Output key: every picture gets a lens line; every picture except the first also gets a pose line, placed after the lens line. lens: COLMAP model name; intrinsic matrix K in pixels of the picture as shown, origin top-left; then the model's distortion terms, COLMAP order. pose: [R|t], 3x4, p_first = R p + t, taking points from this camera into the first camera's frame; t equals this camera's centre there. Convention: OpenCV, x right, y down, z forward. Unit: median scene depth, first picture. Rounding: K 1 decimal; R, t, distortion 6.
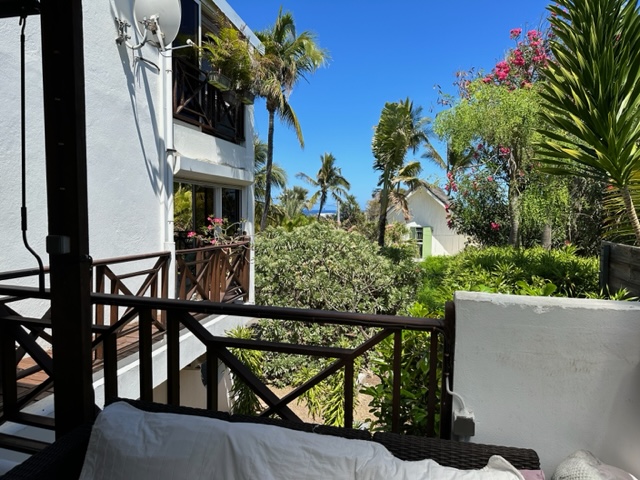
lens RADIAL K [[452.9, 0, 317.2], [0, 452.9, 242.8], [0, 0, 1]] dist [0.120372, -0.124102]
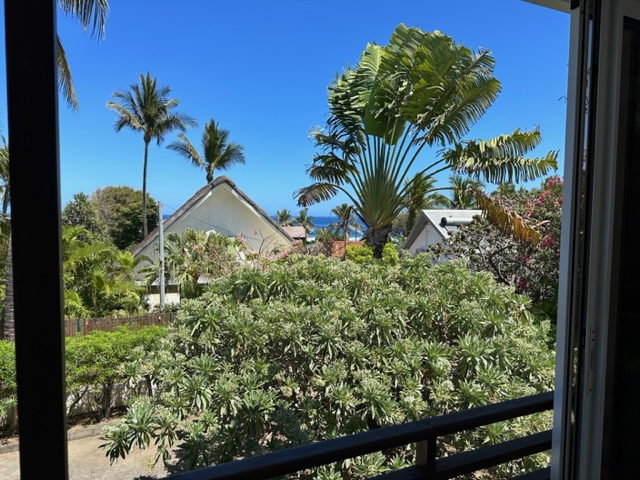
lens RADIAL K [[452.9, 0, 317.2], [0, 452.9, 242.8], [0, 0, 1]] dist [0.120372, -0.124102]
pose [[0.778825, -0.052346, 0.625054, -0.556548], [0.056704, 0.998307, 0.012952, -0.109820], [-0.624673, 0.025356, 0.780474, 1.243666]]
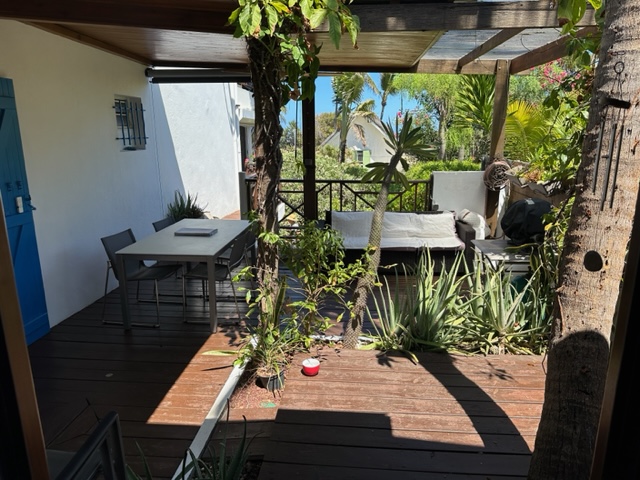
lens RADIAL K [[452.9, 0, 317.2], [0, 452.9, 242.8], [0, 0, 1]] dist [0.120372, -0.124102]
pose [[0.987404, -0.058907, 0.146847, -0.259923], [0.034319, 0.985751, 0.164673, 0.010596], [-0.154455, -0.157559, 0.975356, -0.546792]]
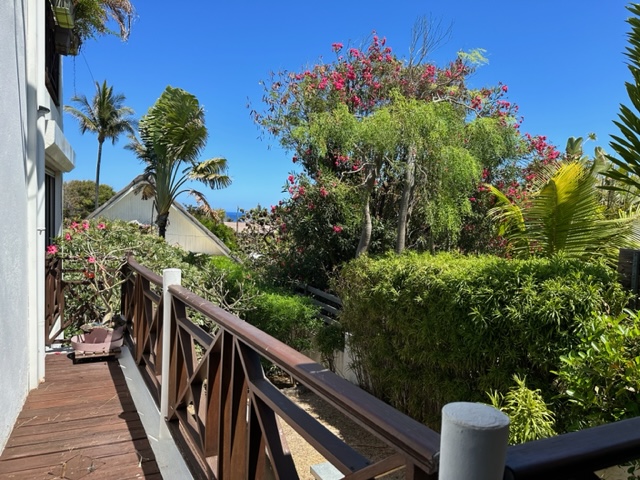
lens RADIAL K [[452.9, 0, 317.2], [0, 452.9, 242.8], [0, 0, 1]] dist [0.120372, -0.124102]
pose [[0.776846, -0.030507, 0.628951, -0.359926], [0.027760, 0.999514, 0.014193, -0.022863], [-0.629079, 0.006434, 0.777315, 0.262476]]
